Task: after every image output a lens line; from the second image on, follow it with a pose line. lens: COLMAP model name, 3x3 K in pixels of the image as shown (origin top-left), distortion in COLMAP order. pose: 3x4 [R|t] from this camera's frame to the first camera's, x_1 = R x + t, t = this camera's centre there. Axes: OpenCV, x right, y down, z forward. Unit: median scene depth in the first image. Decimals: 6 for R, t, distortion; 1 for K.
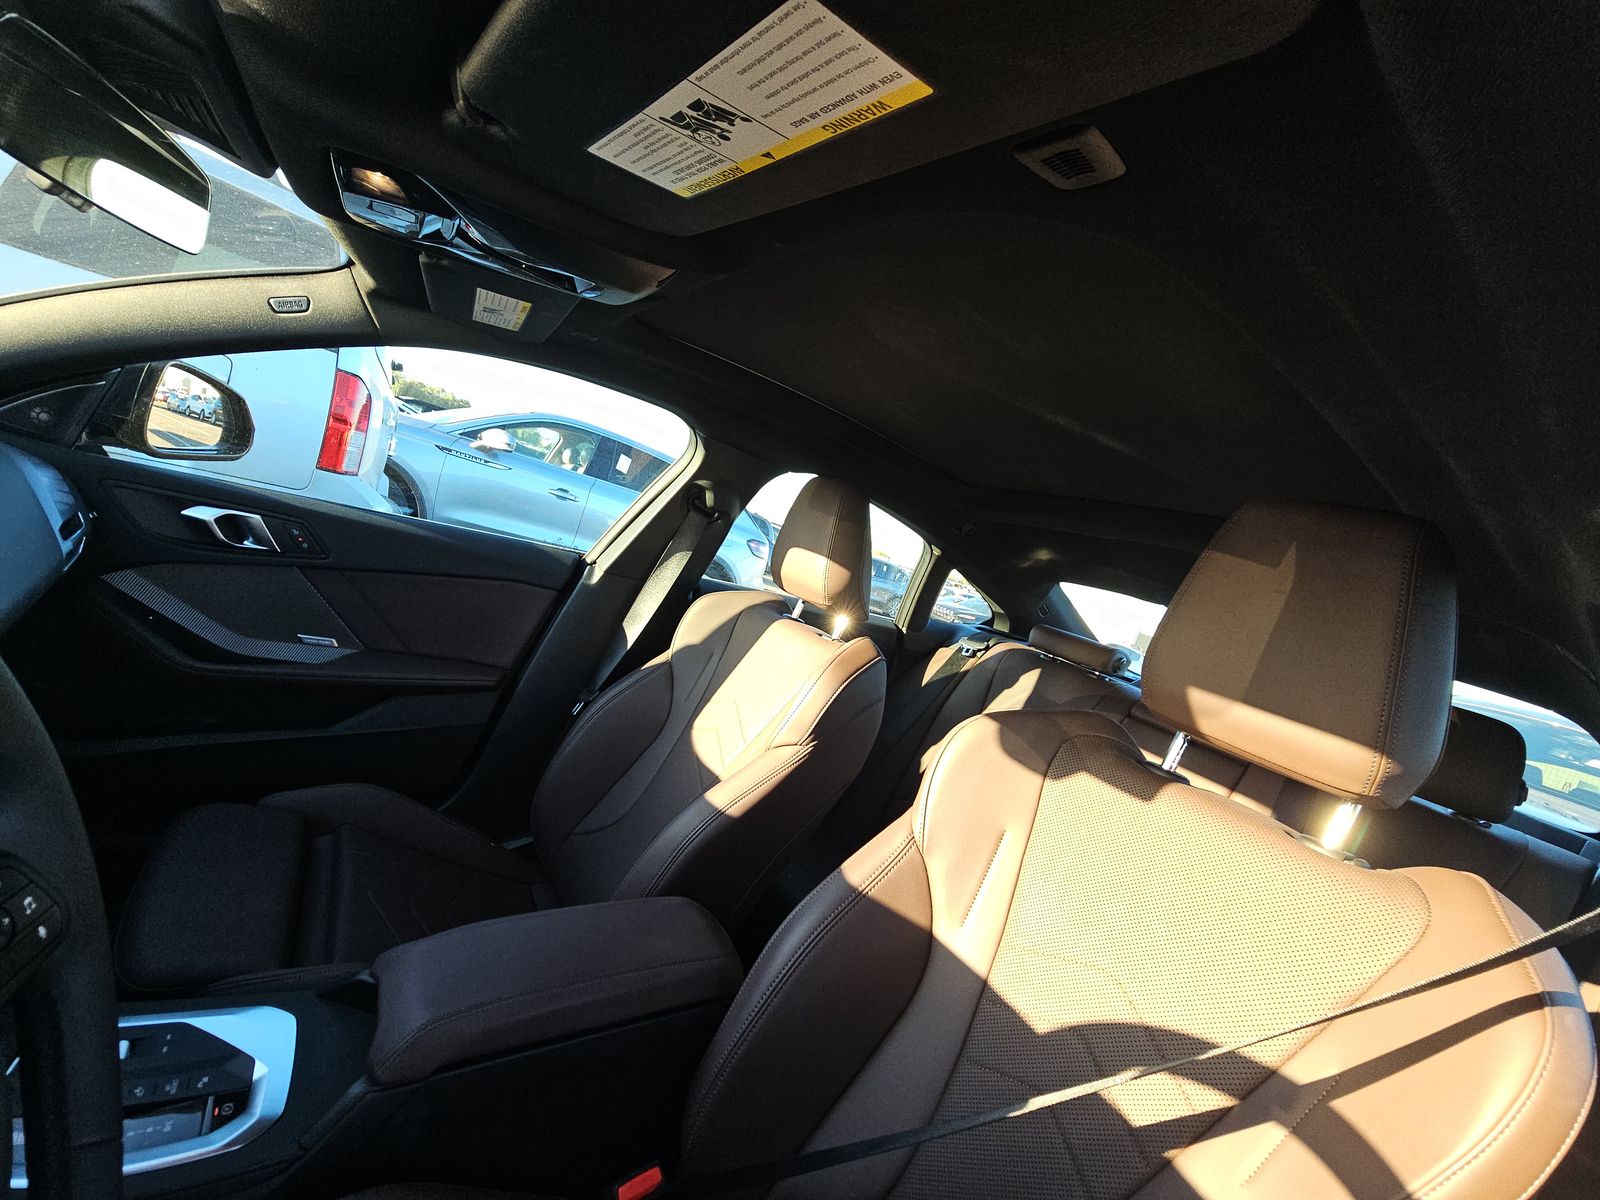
lens RADIAL K [[645.3, 0, 790.5], [0, 645.3, 602.9], [0, 0, 1]] dist [0.004722, -0.005076]
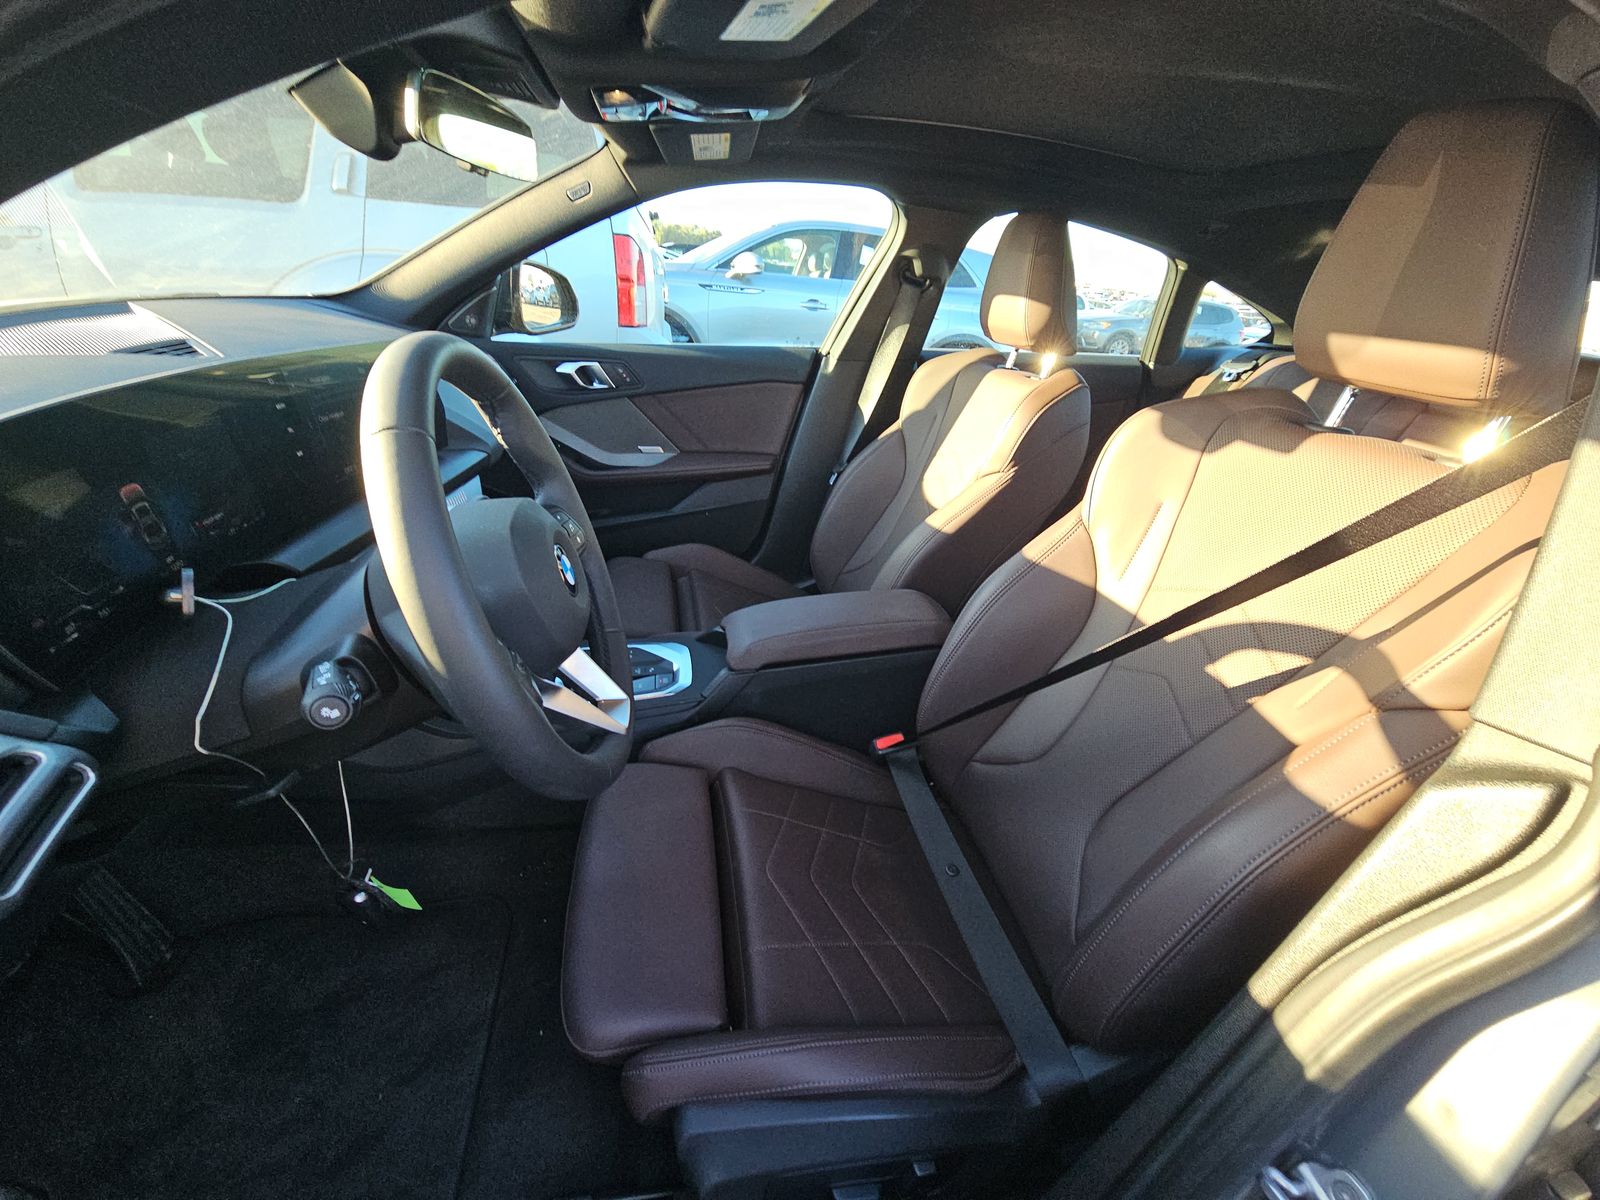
lens RADIAL K [[645.3, 0, 790.5], [0, 645.3, 602.9], [0, 0, 1]] dist [0.004722, -0.005076]
pose [[0.904629, -0.043134, -0.424012, 0.124794], [0.164738, 0.952931, 0.254528, 0.067836], [0.393075, -0.300104, 0.869155, -0.201195]]
